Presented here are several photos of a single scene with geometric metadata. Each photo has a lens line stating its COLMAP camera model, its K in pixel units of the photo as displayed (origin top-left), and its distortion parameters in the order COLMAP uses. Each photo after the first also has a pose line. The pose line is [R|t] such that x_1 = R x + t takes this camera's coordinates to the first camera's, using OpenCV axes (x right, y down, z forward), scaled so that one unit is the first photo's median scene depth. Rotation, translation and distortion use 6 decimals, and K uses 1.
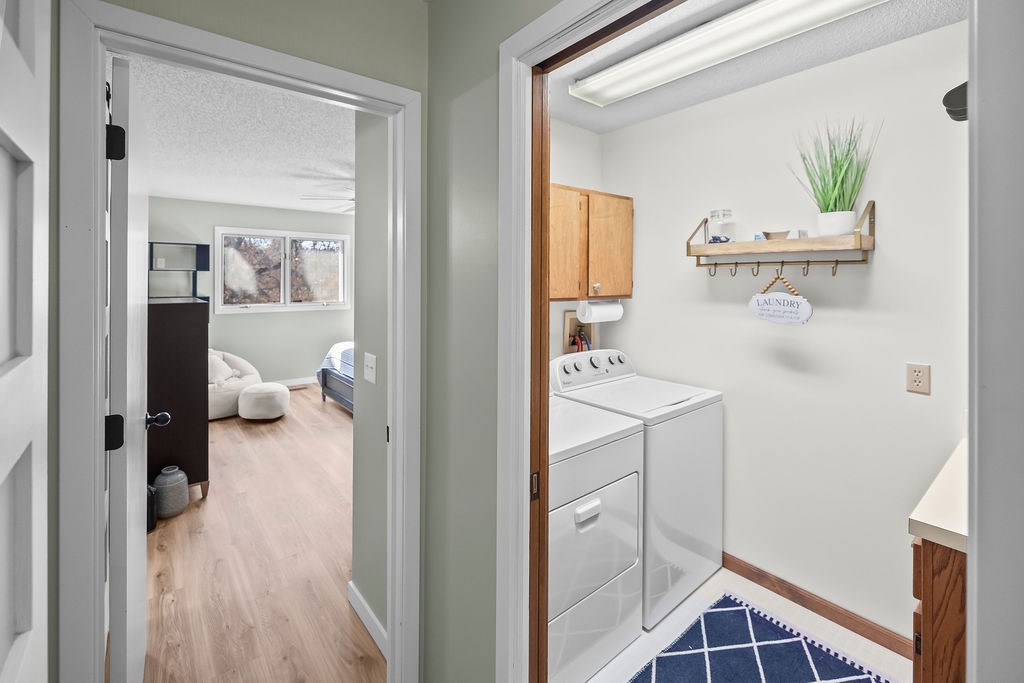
lens RADIAL K [[445.3, 0, 506.5], [0, 445.3, 277.9], [0, 0, 1]] dist [0.001450, -0.000100]
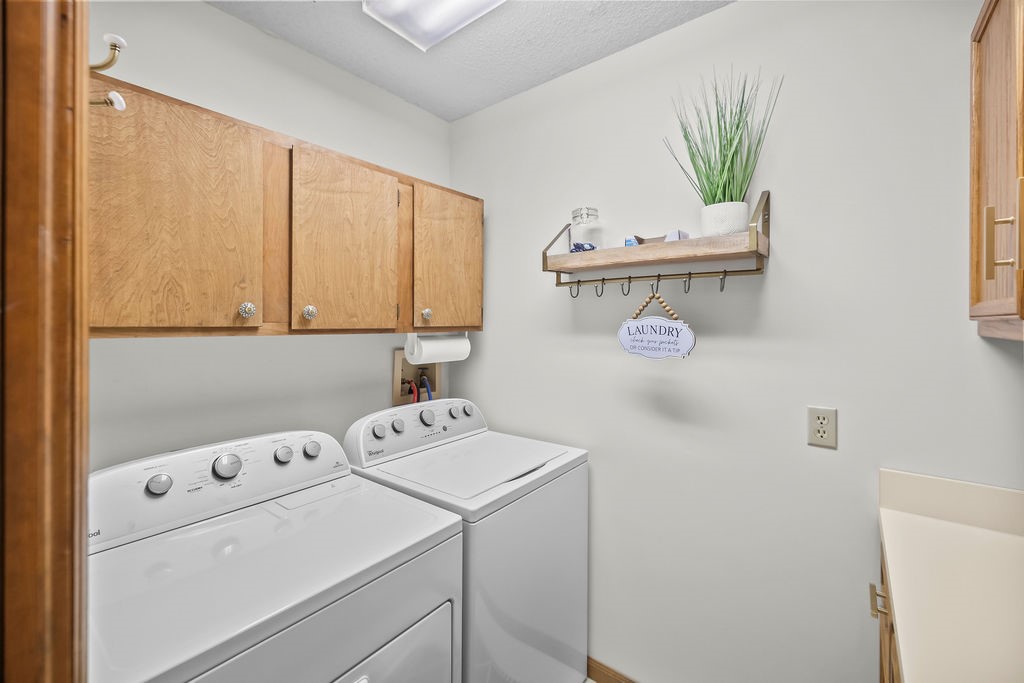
lens RADIAL K [[429.0, 0, 511.4], [0, 429.0, 324.4], [0, 0, 1]] dist [0.000750, 0.000039]
pose [[0.975372, -0.005275, 0.220503, 0.194770], [0.003517, 0.999959, 0.008363, 0.033893], [-0.220538, -0.007382, 0.975350, 0.312815]]
